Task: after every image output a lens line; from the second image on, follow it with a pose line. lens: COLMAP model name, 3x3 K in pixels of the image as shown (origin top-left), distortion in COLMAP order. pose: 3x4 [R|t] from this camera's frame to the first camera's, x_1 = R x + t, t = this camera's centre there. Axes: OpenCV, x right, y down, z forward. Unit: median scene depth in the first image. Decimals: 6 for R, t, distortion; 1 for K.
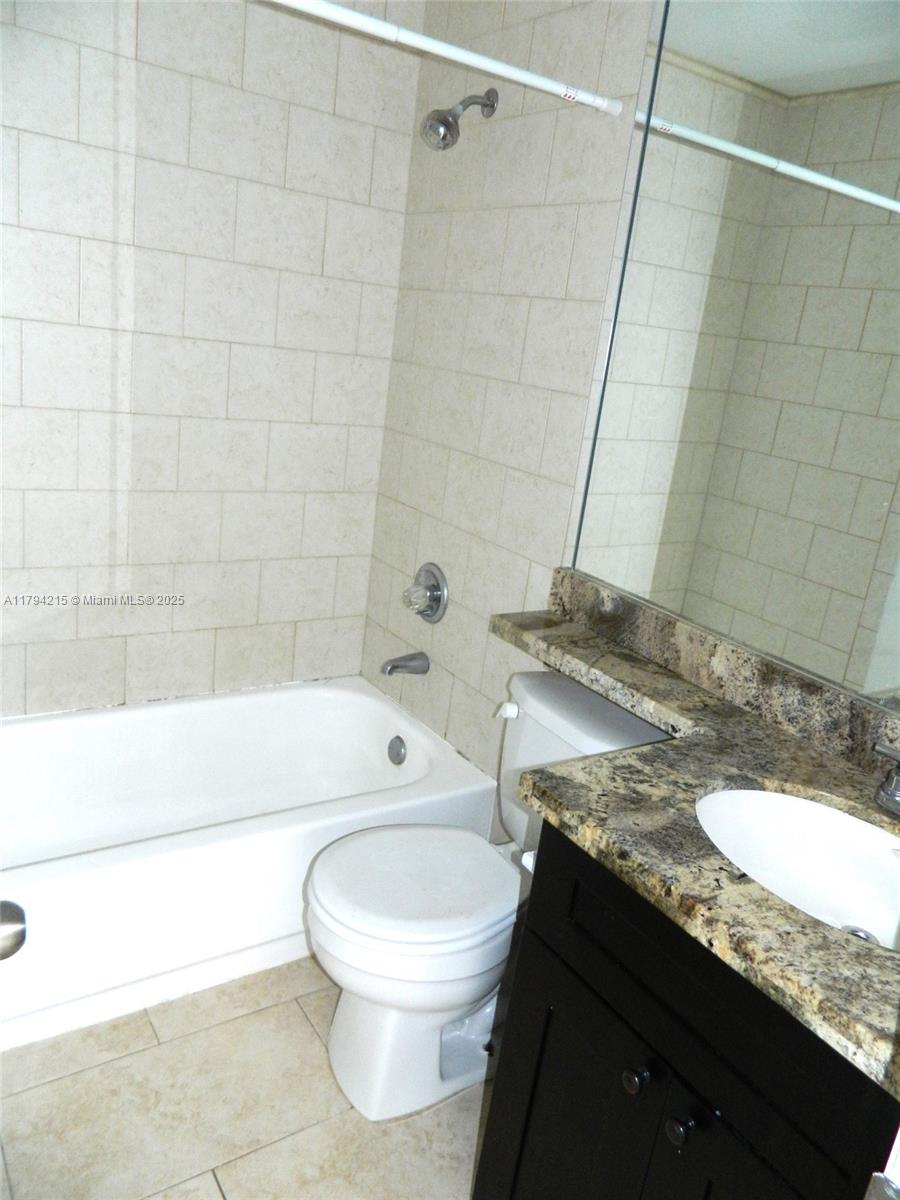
lens RADIAL K [[889.8, 0, 450.0], [0, 889.8, 600.0], [0, 0, 1]] dist [0.083329, 0.004834]
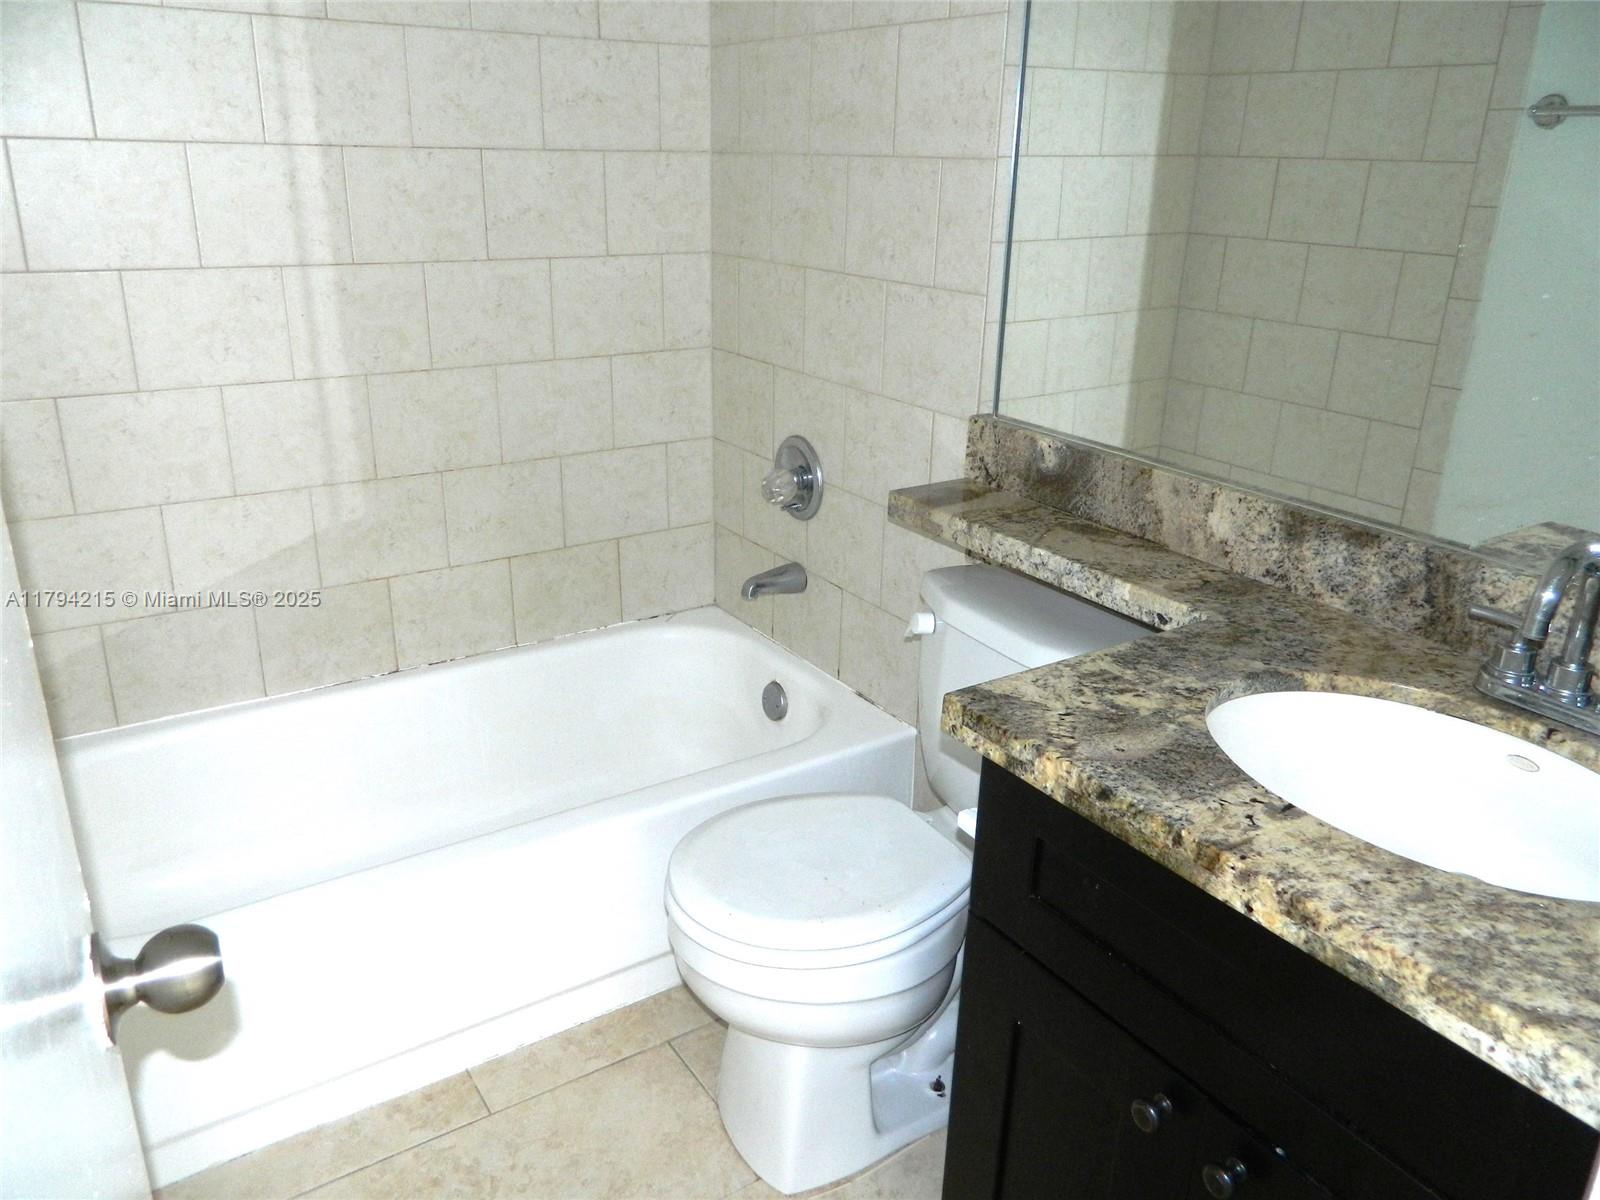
lens RADIAL K [[1142.7, 0, 800.0], [0, 1142.7, 600.0], [0, 0, 1]] dist [0.083184, 0.005622]
pose [[0.994330, -0.096756, -0.044117, 0.012750], [0.098958, 0.993794, 0.050806, 0.052892], [0.038927, -0.054884, 0.997734, 0.099027]]
